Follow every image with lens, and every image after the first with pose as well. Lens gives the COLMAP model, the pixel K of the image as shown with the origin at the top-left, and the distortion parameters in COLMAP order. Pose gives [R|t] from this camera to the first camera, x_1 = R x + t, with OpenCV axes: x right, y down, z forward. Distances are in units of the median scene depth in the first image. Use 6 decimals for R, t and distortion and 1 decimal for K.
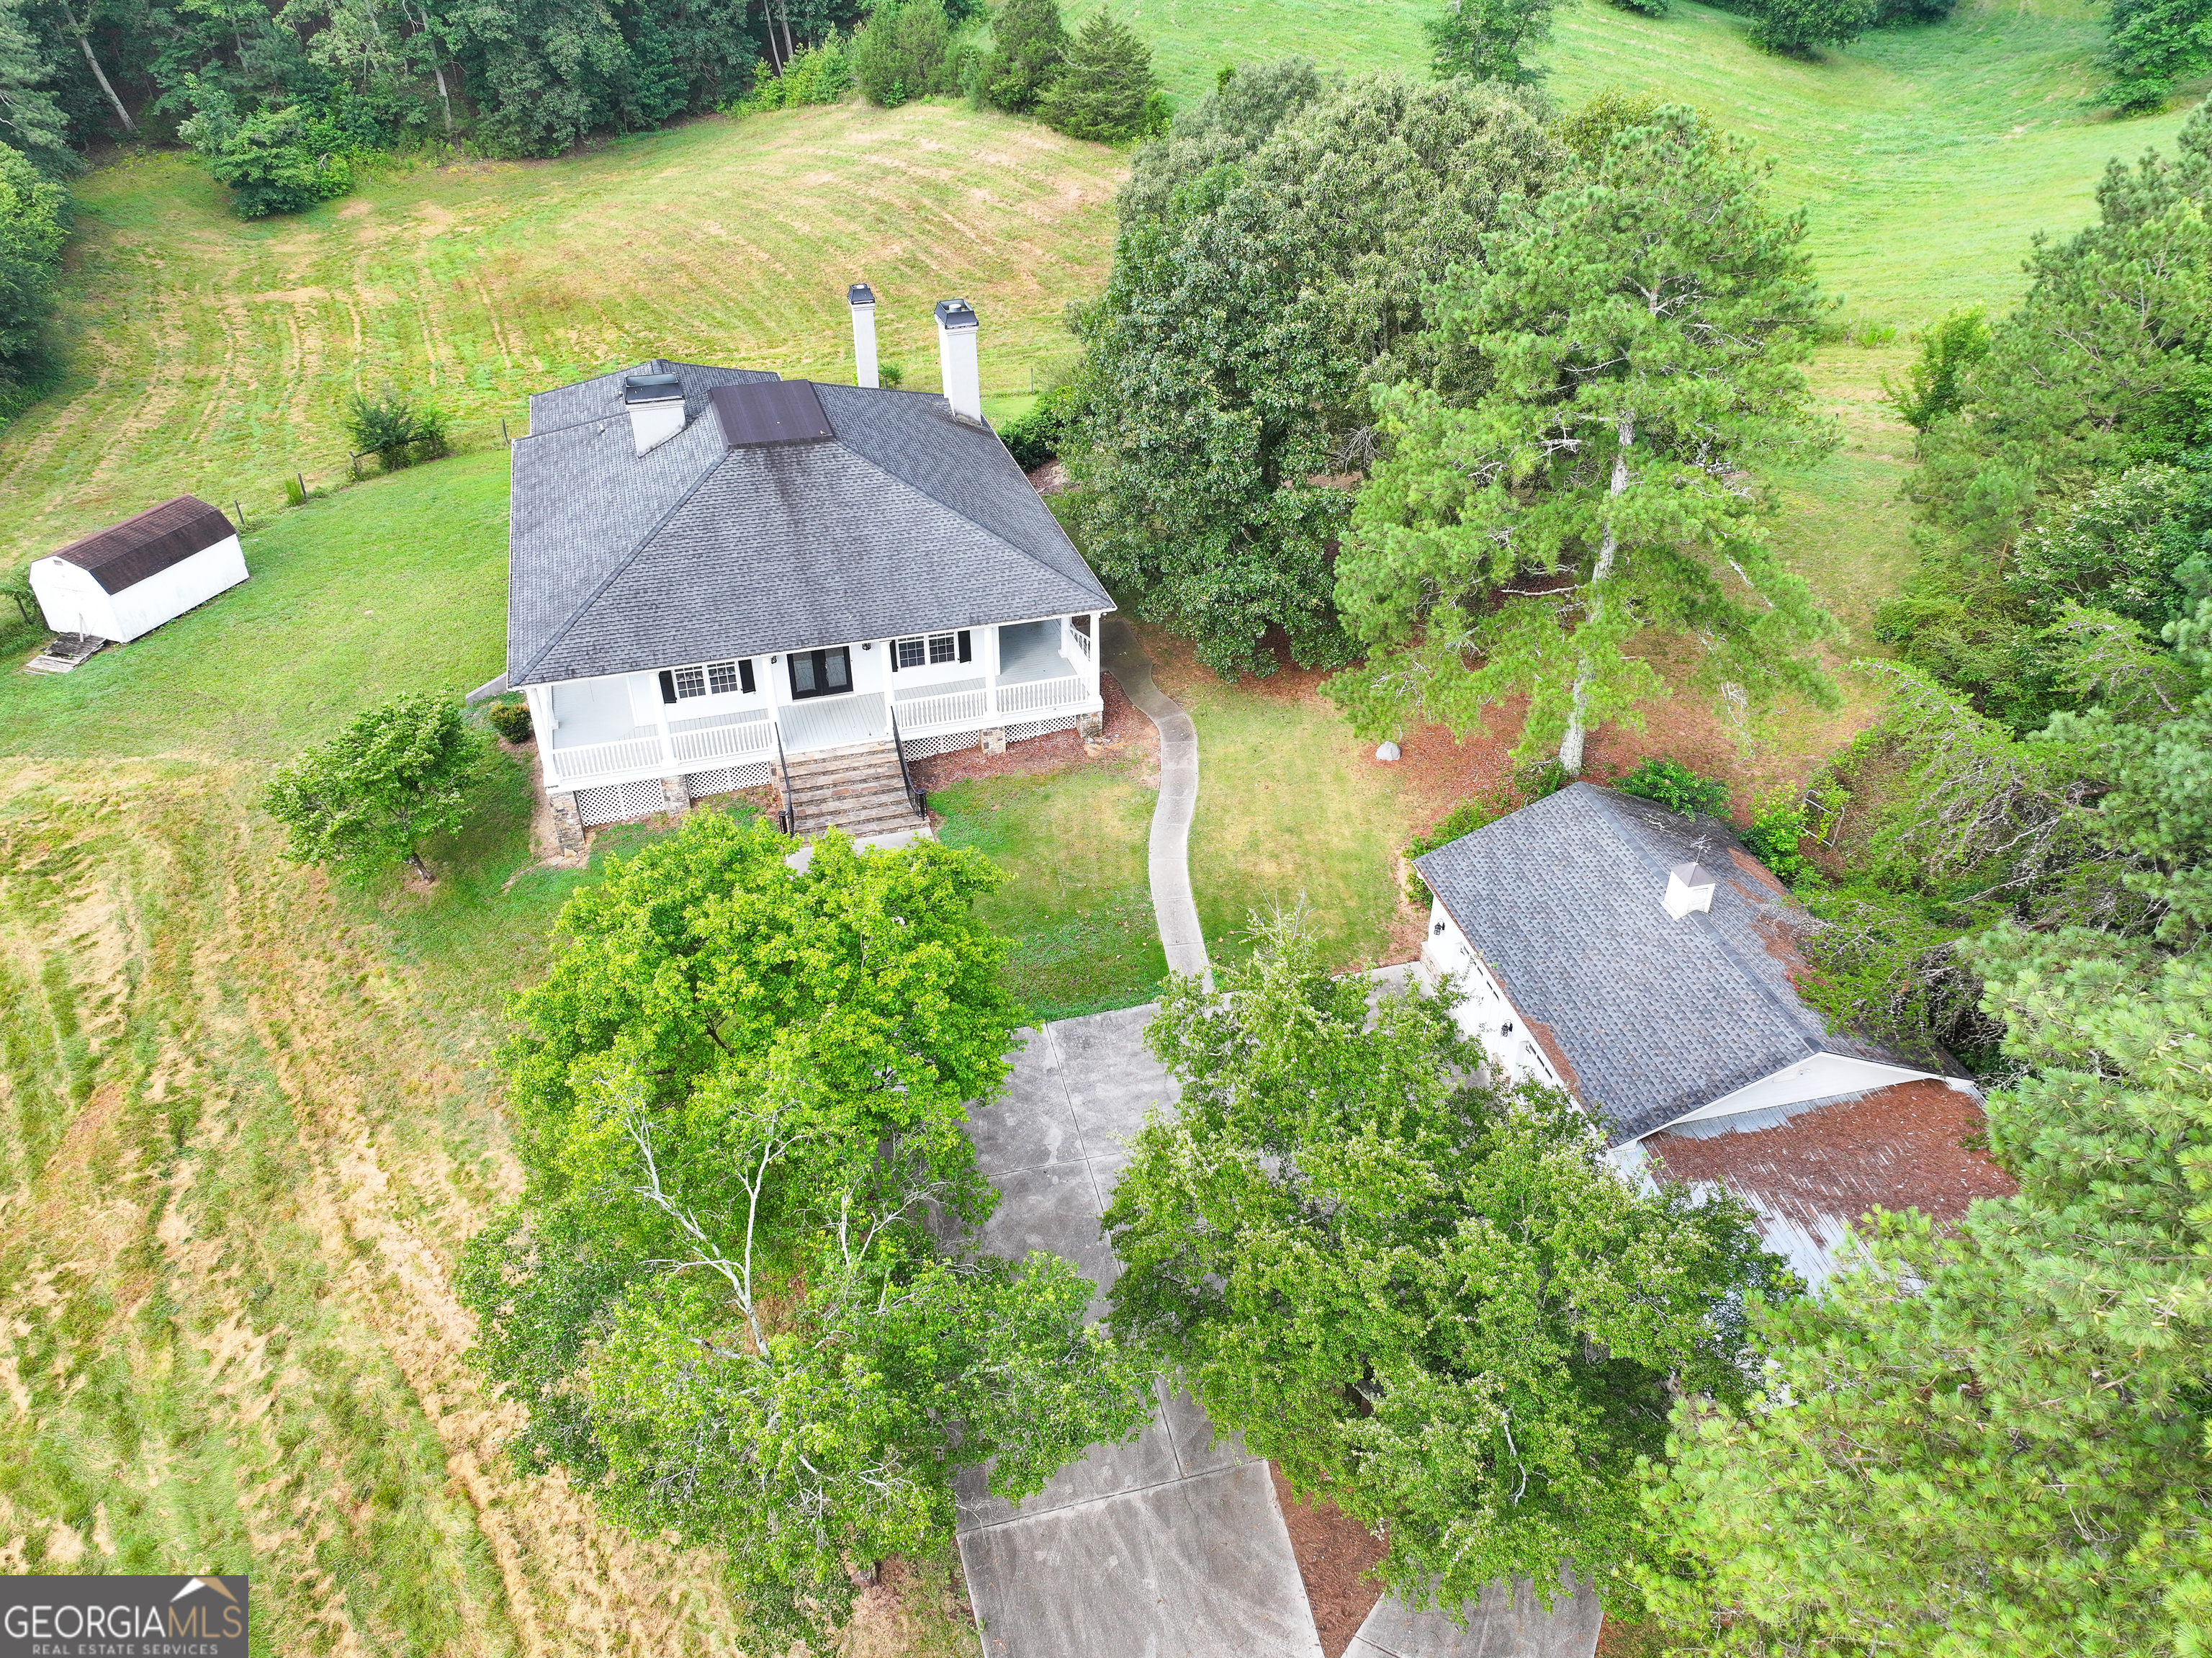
lens RADIAL K [[1567.5, 0, 1104.9], [0, 1567.5, 831.1], [0, 0, 1]] dist [0.000649, 0.014828]
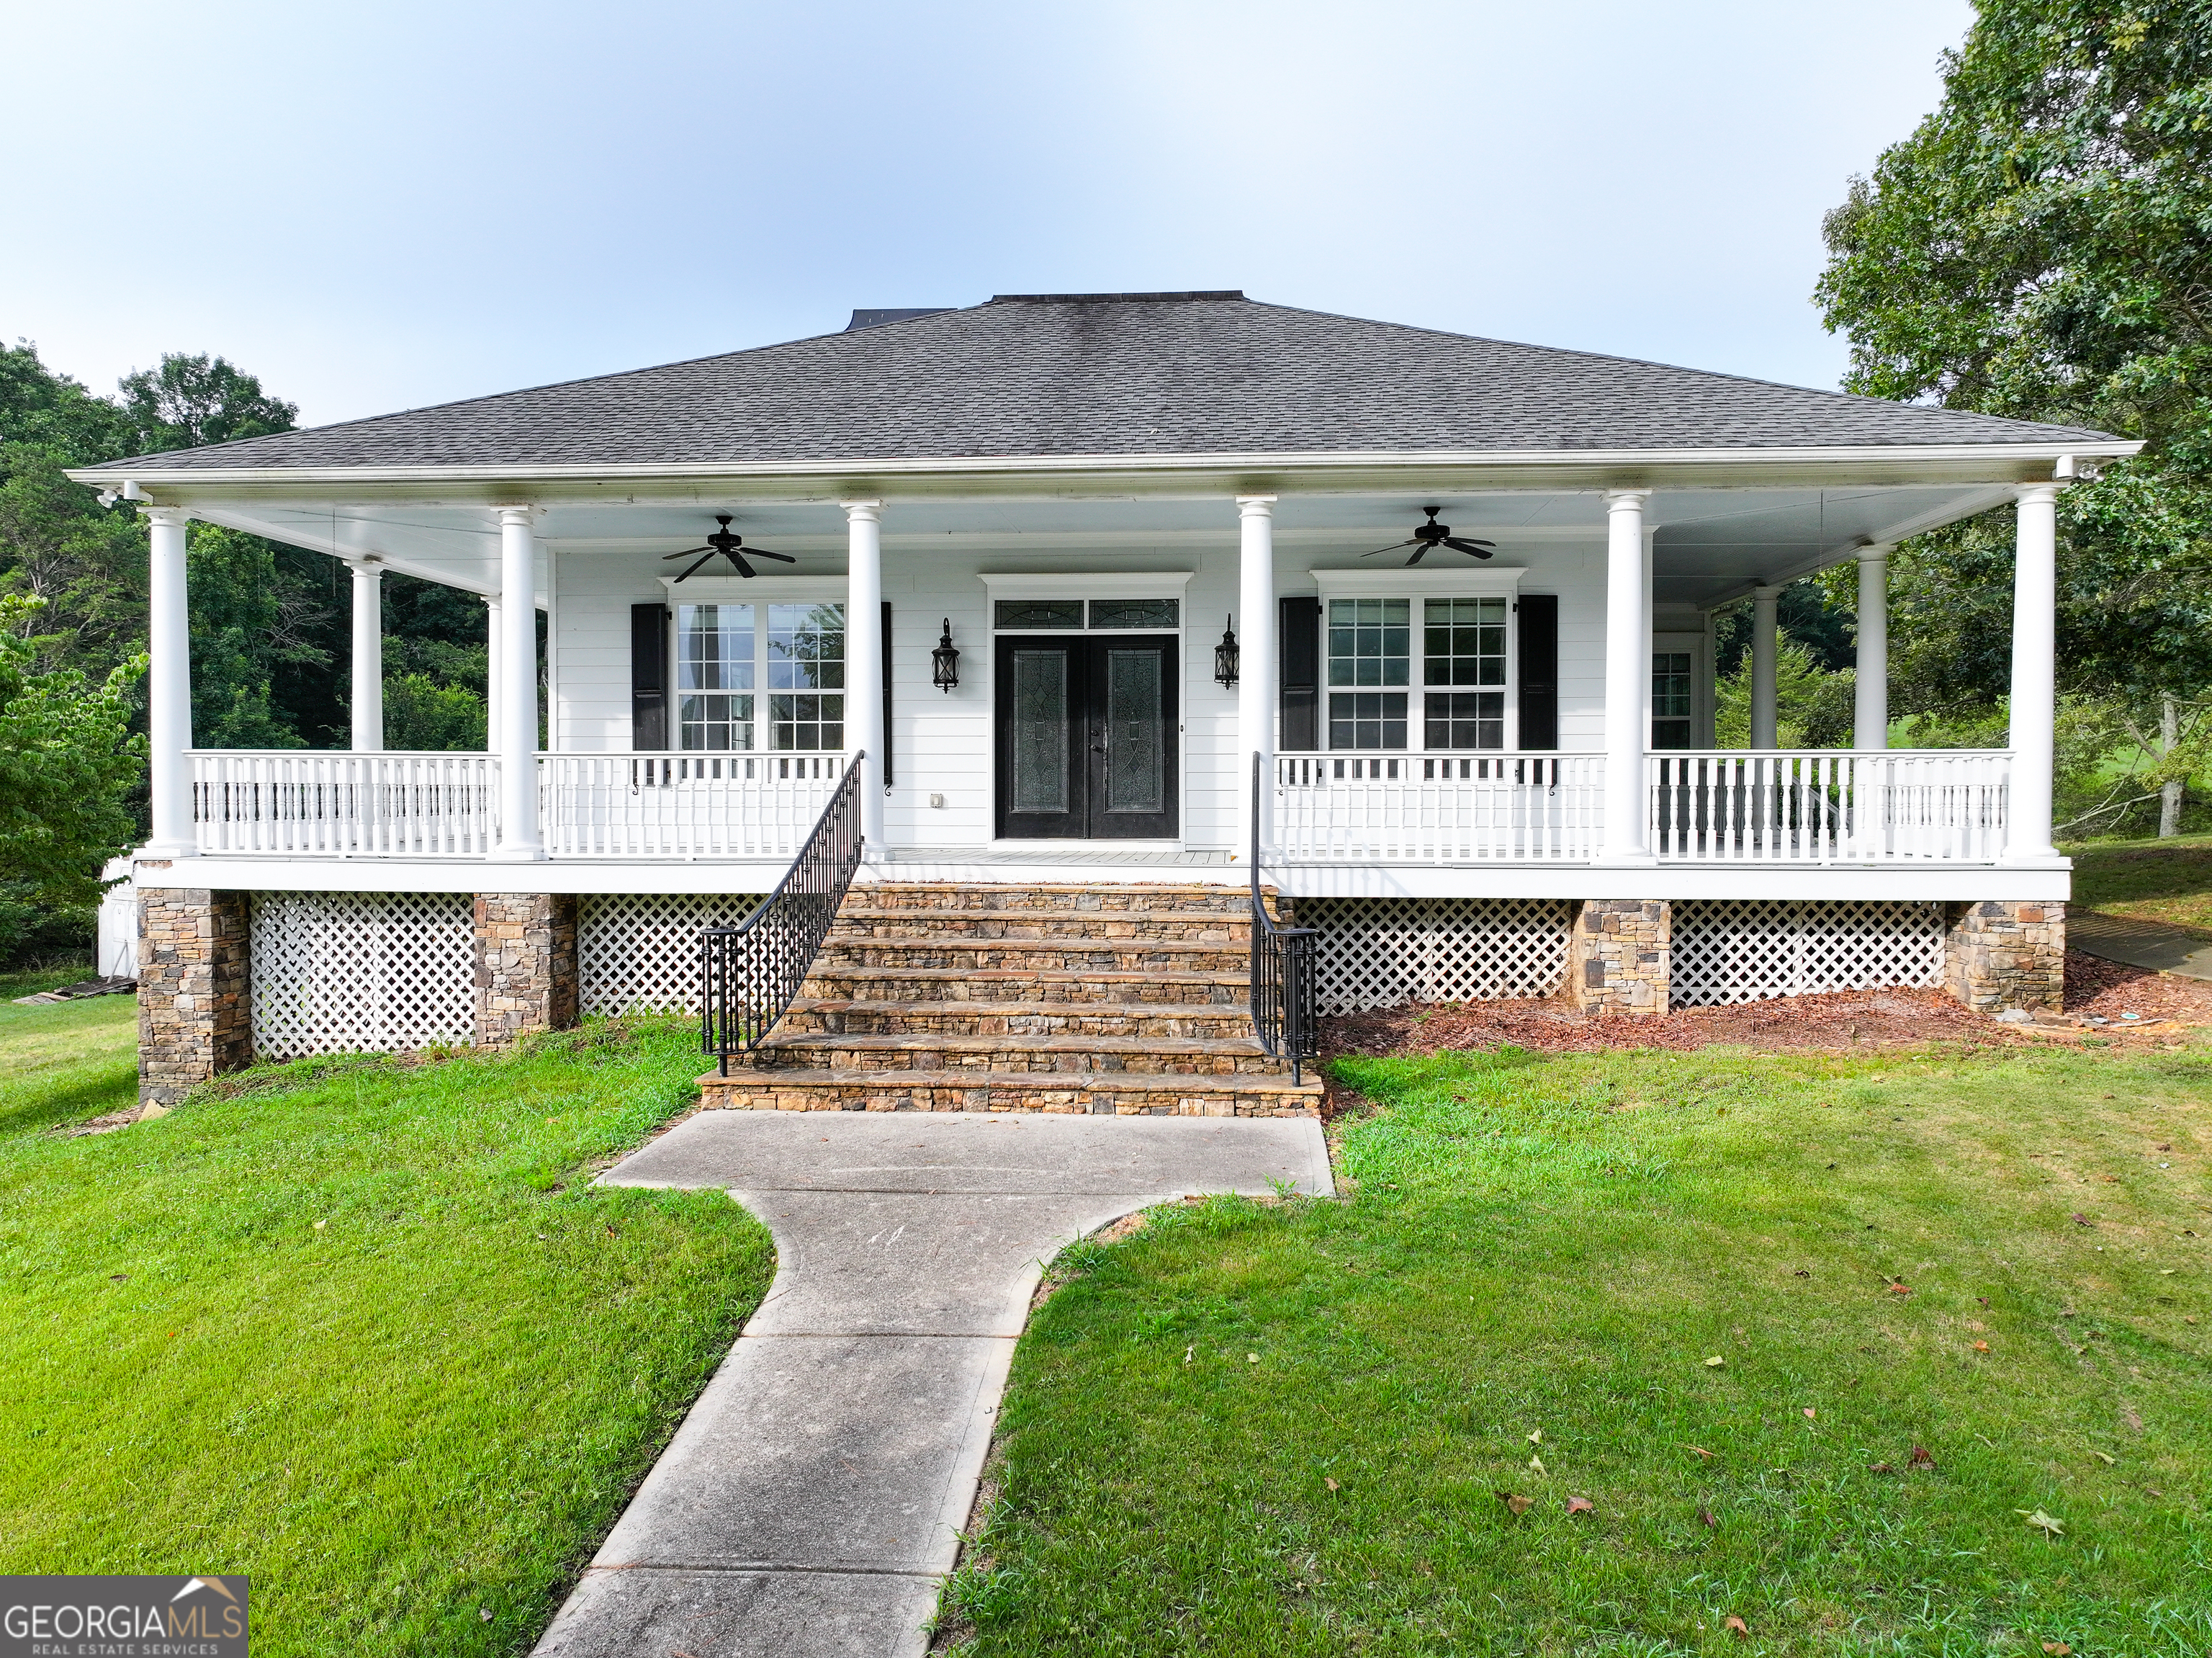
lens RADIAL K [[1567.5, 0, 1110.2], [0, 1567.5, 821.6], [0, 0, 1]] dist [0.000649, 0.014828]
pose [[0.929767, 0.010922, -0.367986, -0.054142], [-0.208955, 0.838608, -0.503065, 0.077269], [0.303101, 0.544626, 0.781993, 0.749594]]
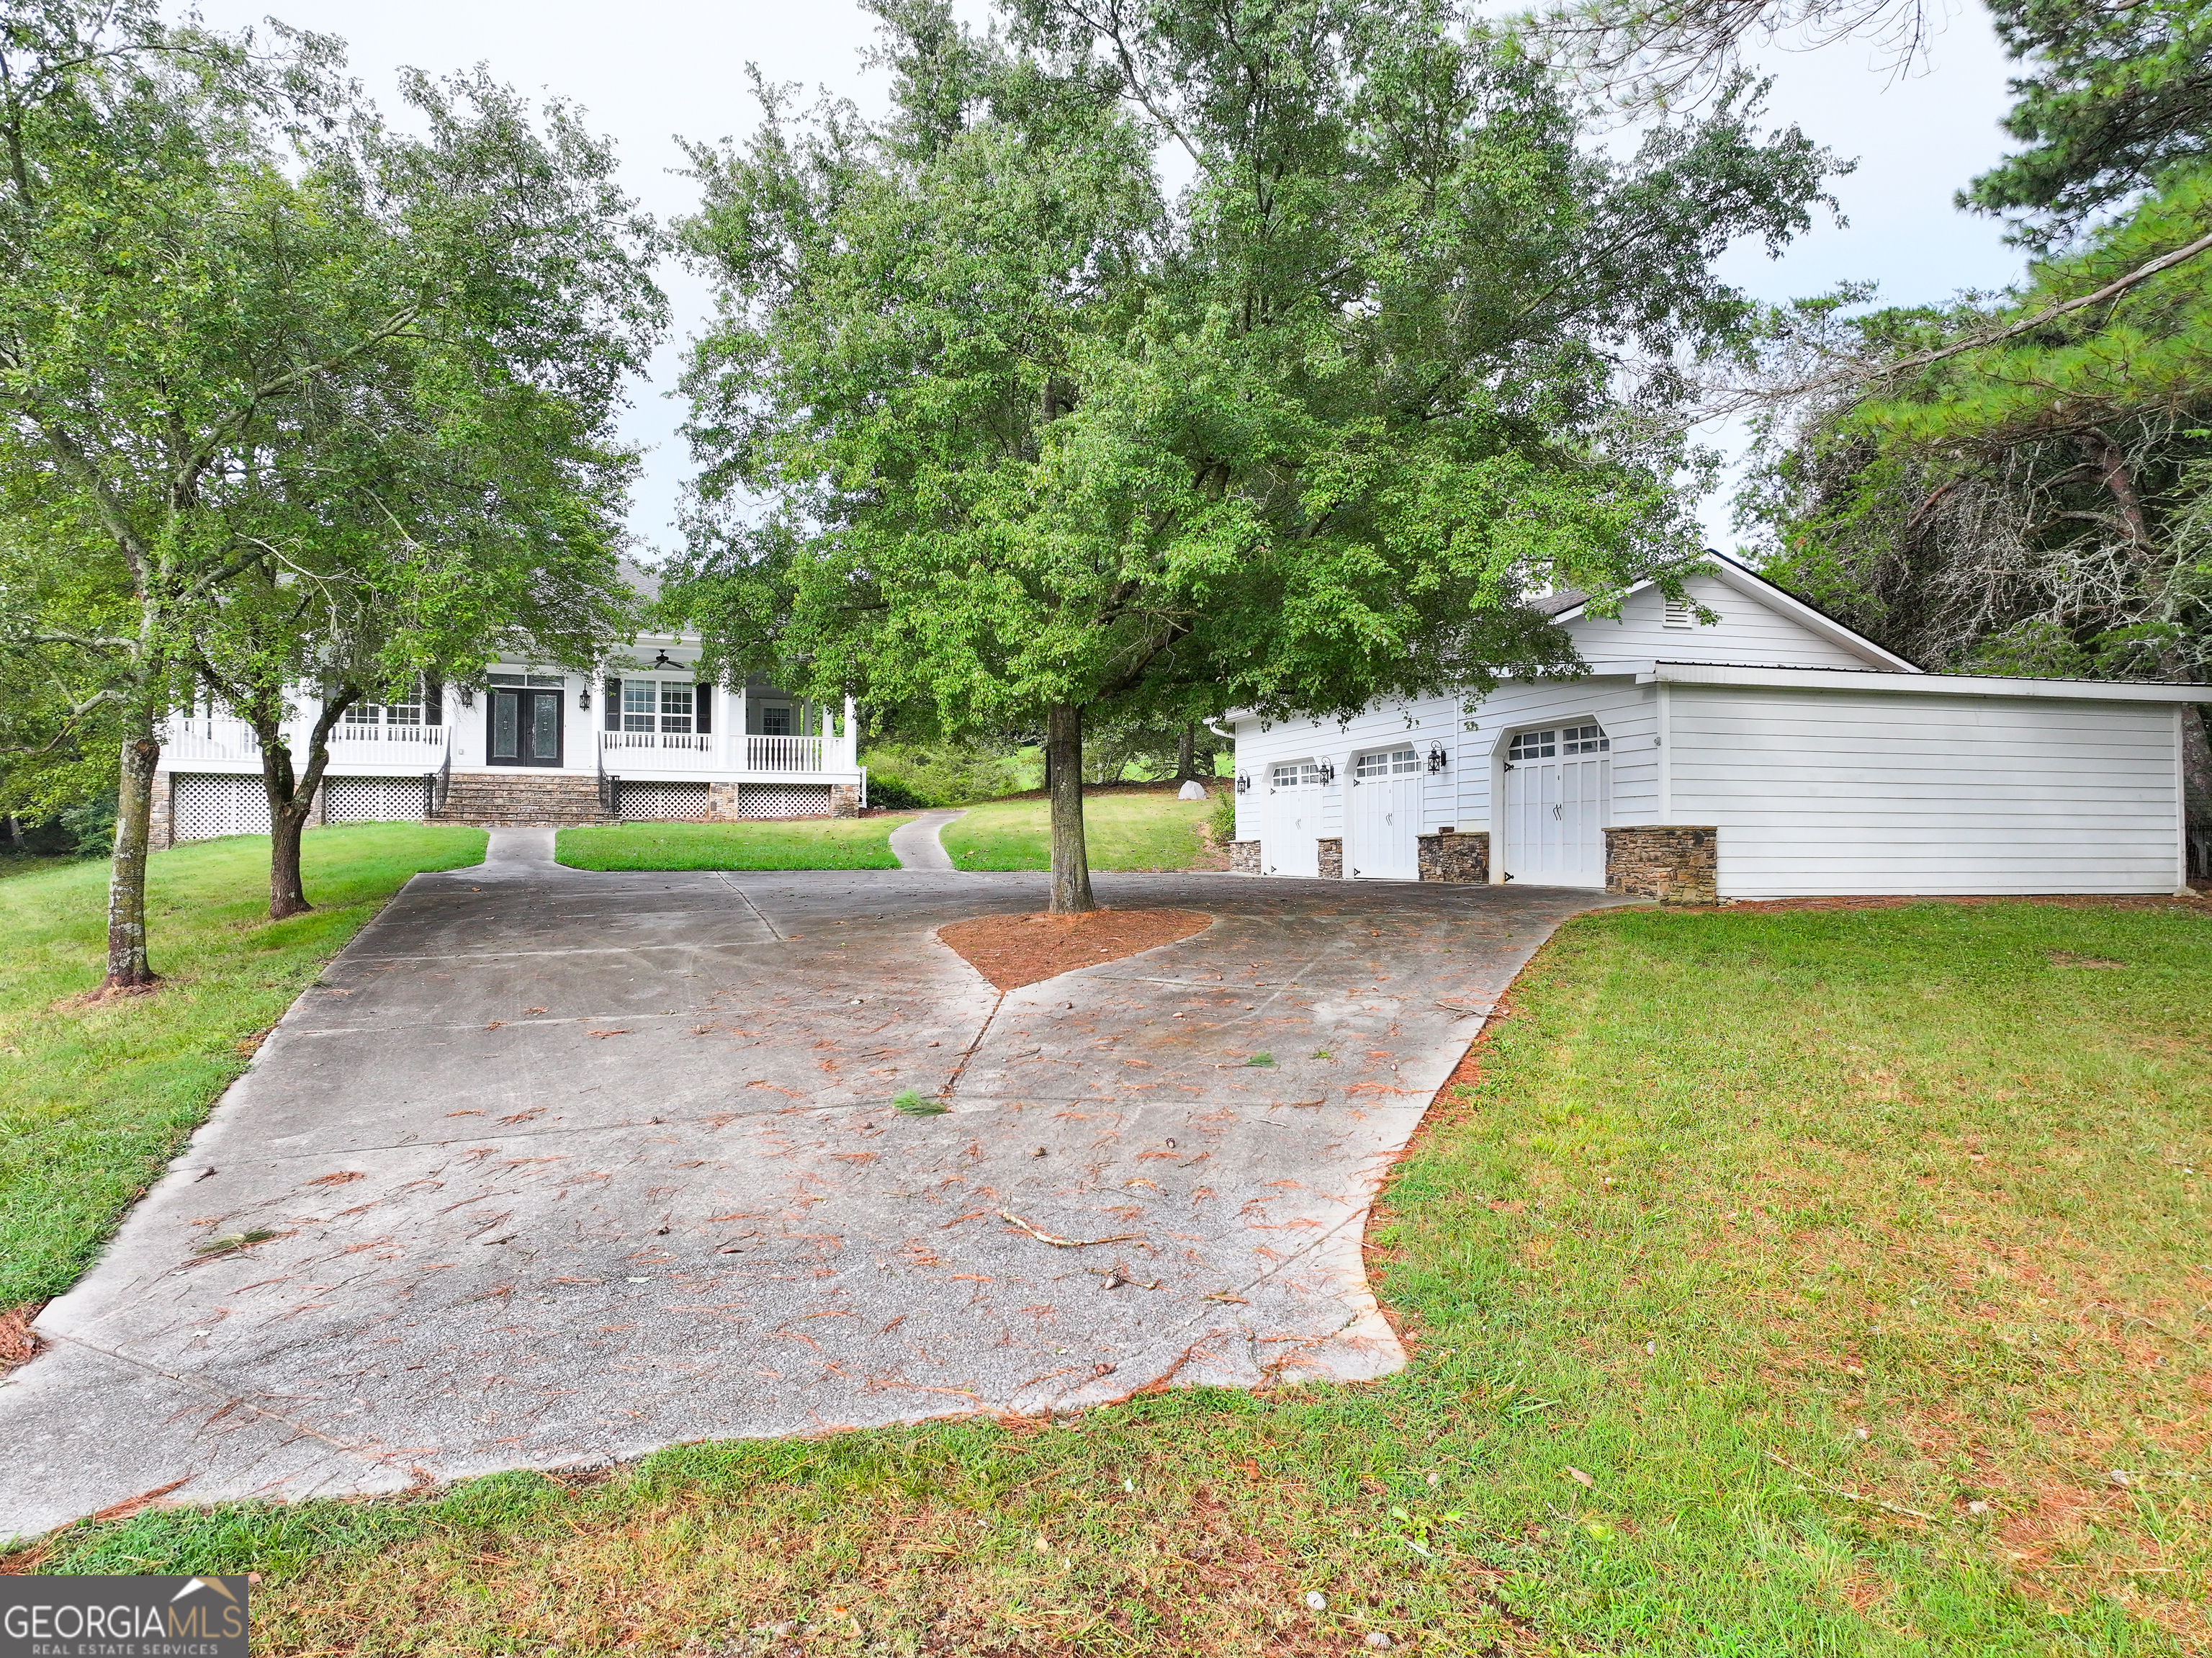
lens RADIAL K [[1567.5, 0, 1117.2], [0, 1567.5, 834.4], [0, 0, 1]] dist [0.000649, 0.014828]
pose [[0.997771, 0.005841, 0.066478, 0.082896], [0.033338, 0.819321, -0.572365, 0.441730], [-0.057810, 0.573306, 0.817300, 0.316499]]
